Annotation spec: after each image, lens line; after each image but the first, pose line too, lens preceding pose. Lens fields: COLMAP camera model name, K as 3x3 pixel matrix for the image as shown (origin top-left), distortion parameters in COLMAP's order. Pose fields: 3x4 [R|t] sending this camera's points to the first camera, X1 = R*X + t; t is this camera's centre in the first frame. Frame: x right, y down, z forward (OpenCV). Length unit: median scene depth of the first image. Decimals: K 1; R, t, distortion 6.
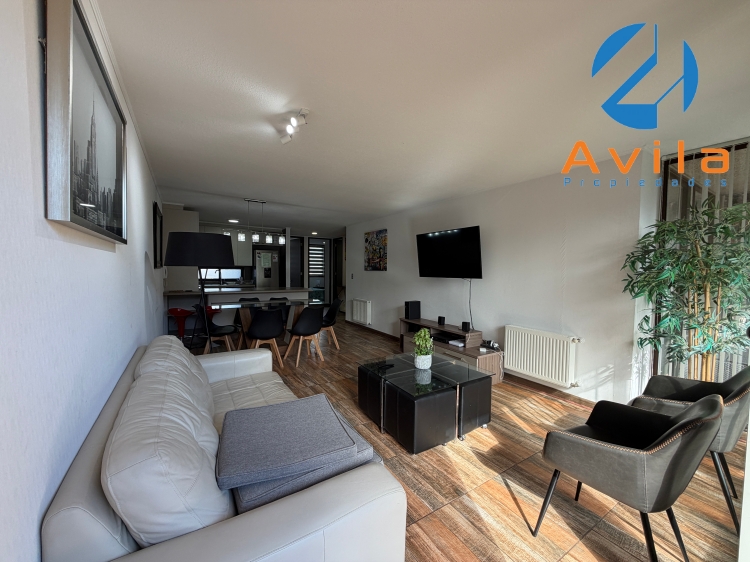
lens RADIAL K [[297.6, 0, 373.3], [0, 297.6, 282.3], [0, 0, 1]] dist [0.000803, -0.000371]
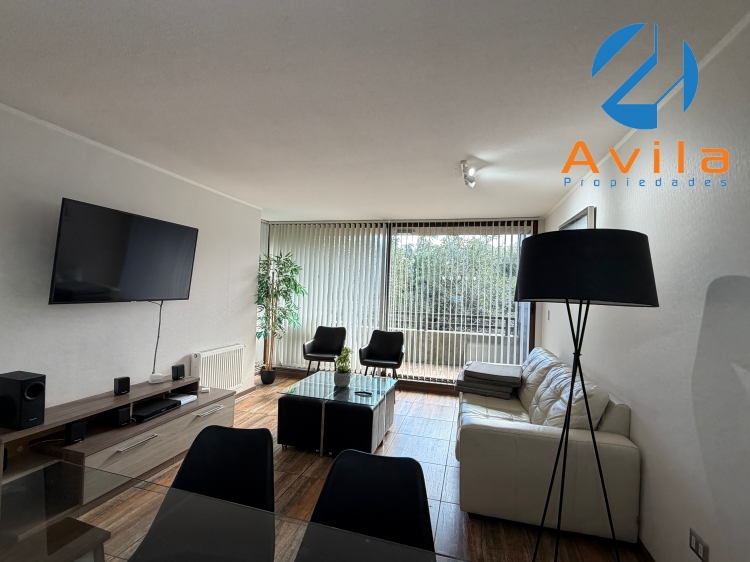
lens RADIAL K [[364.7, 0, 375.0], [0, 364.7, 281.0], [0, 0, 1]] dist [0.000090, -0.000208]
pose [[-0.679480, -0.010174, 0.733623, -0.558665], [-0.002144, 0.999927, 0.011881, -0.064645], [-0.733691, 0.006500, -0.679452, 1.161092]]
